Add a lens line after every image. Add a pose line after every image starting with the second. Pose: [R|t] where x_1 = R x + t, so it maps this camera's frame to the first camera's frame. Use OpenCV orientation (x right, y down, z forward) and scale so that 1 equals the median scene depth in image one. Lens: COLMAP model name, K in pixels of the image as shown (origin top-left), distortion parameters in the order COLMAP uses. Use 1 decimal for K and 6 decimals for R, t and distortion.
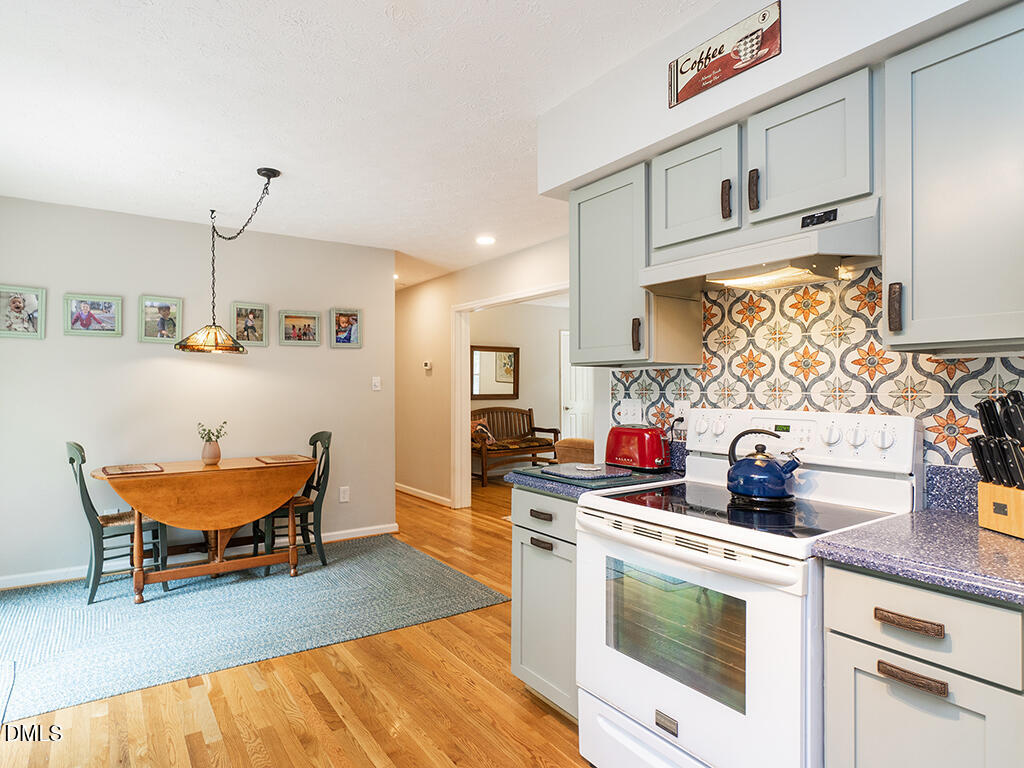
lens RADIAL K [[623.8, 0, 511.9], [0, 623.8, 381.2], [0, 0, 1]] dist [0.001900, 0.000165]
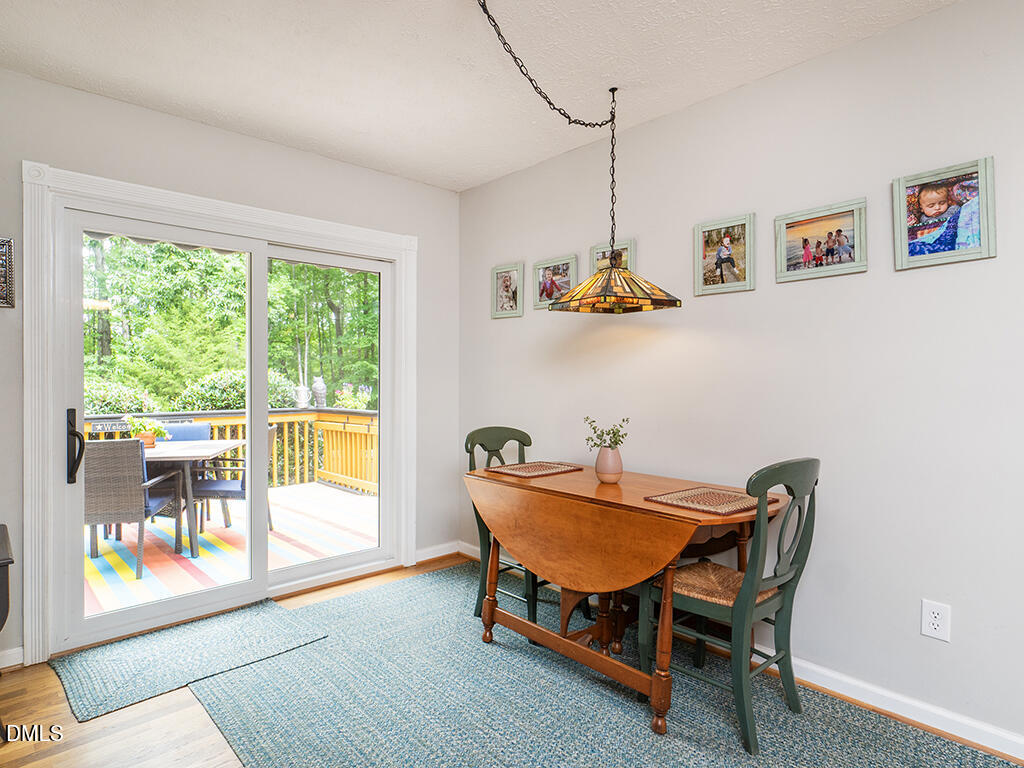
lens RADIAL K [[577.6, 0, 512.0], [0, 577.6, 379.8], [0, 0, 1]] dist [-0.004582, -0.000519]
pose [[0.082024, 0.003278, -0.996625, 0.096313], [0.005441, 0.999978, 0.003737, 0.021291], [0.996616, -0.005729, 0.082004, 0.759607]]
